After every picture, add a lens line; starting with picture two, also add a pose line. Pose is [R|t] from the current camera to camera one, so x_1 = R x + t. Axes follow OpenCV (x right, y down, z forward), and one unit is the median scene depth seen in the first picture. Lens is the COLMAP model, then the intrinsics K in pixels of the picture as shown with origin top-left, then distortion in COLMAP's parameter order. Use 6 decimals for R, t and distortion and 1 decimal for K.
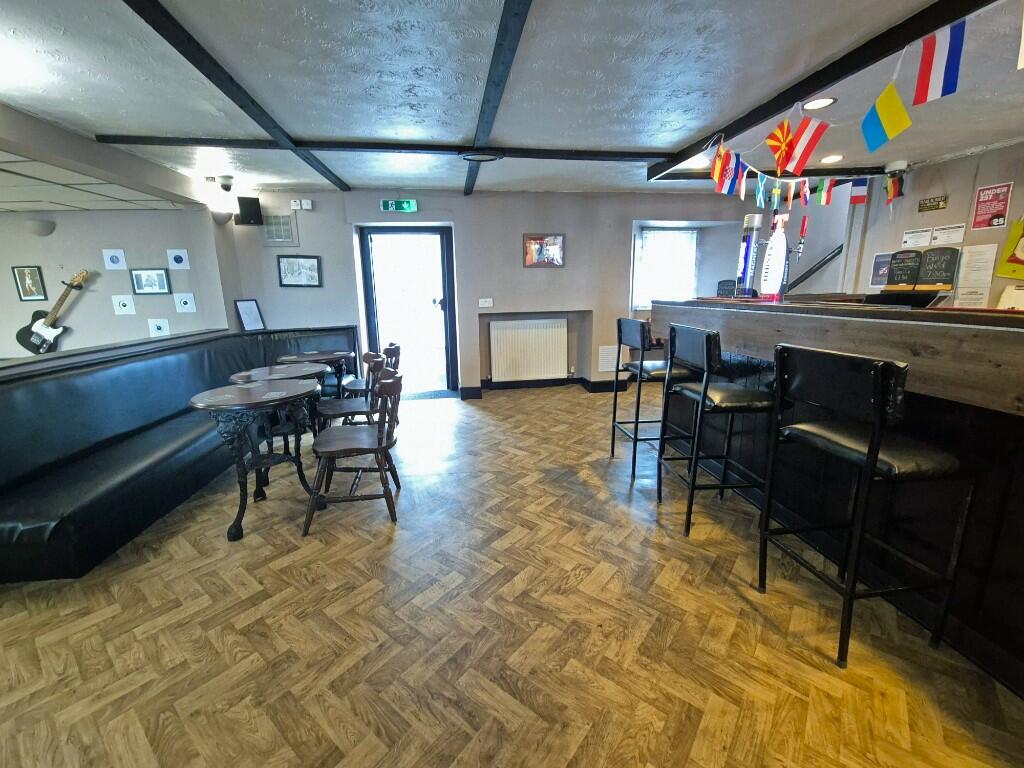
lens RADIAL K [[424.0, 0, 510.6], [0, 424.0, 379.1], [0, 0, 1]] dist [0.002502, -0.000325]
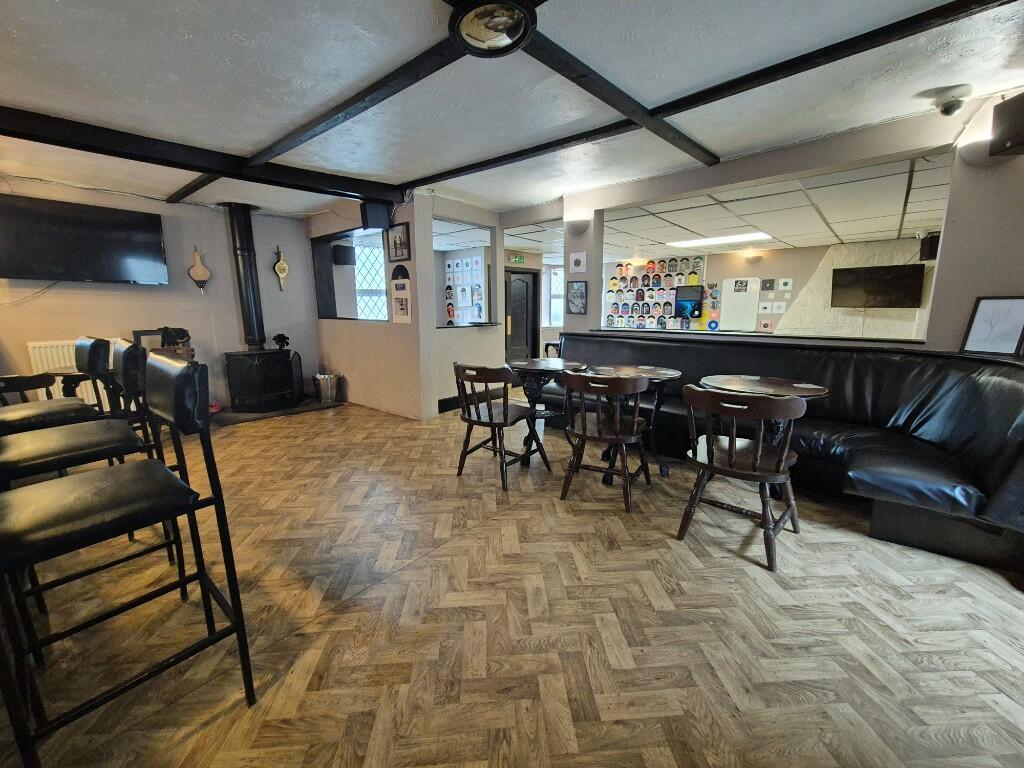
lens RADIAL K [[424.0, 0, 513.7], [0, 424.0, 382.4], [0, 0, 1]] dist [0.002502, -0.000325]
pose [[-0.749657, 0.136536, -0.647589, 0.326644], [-0.125614, 0.931349, 0.341775, -0.321408], [0.649796, 0.337560, -0.681042, 1.591421]]
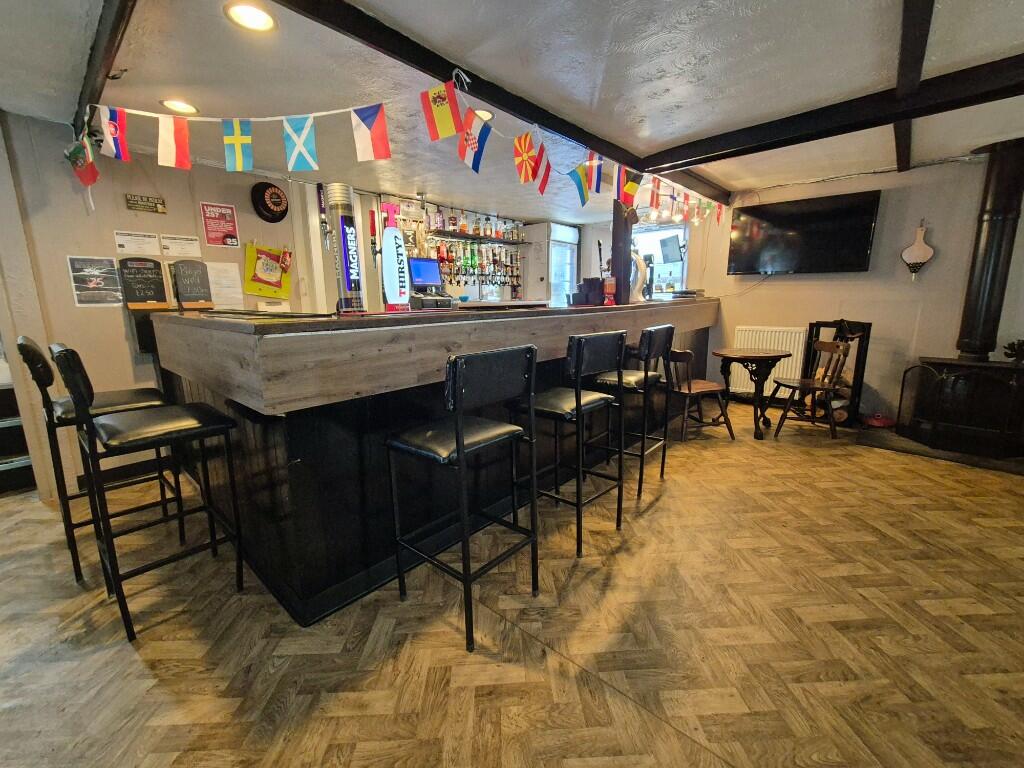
lens RADIAL K [[424.0, 0, 500.9], [0, 424.0, 377.0], [0, 0, 1]] dist [0.002502, -0.000325]
pose [[-0.629467, -0.119491, 0.767785, -0.126650], [0.188962, 0.934902, 0.300420, -0.279928], [-0.753701, 0.334187, -0.565910, 1.360400]]
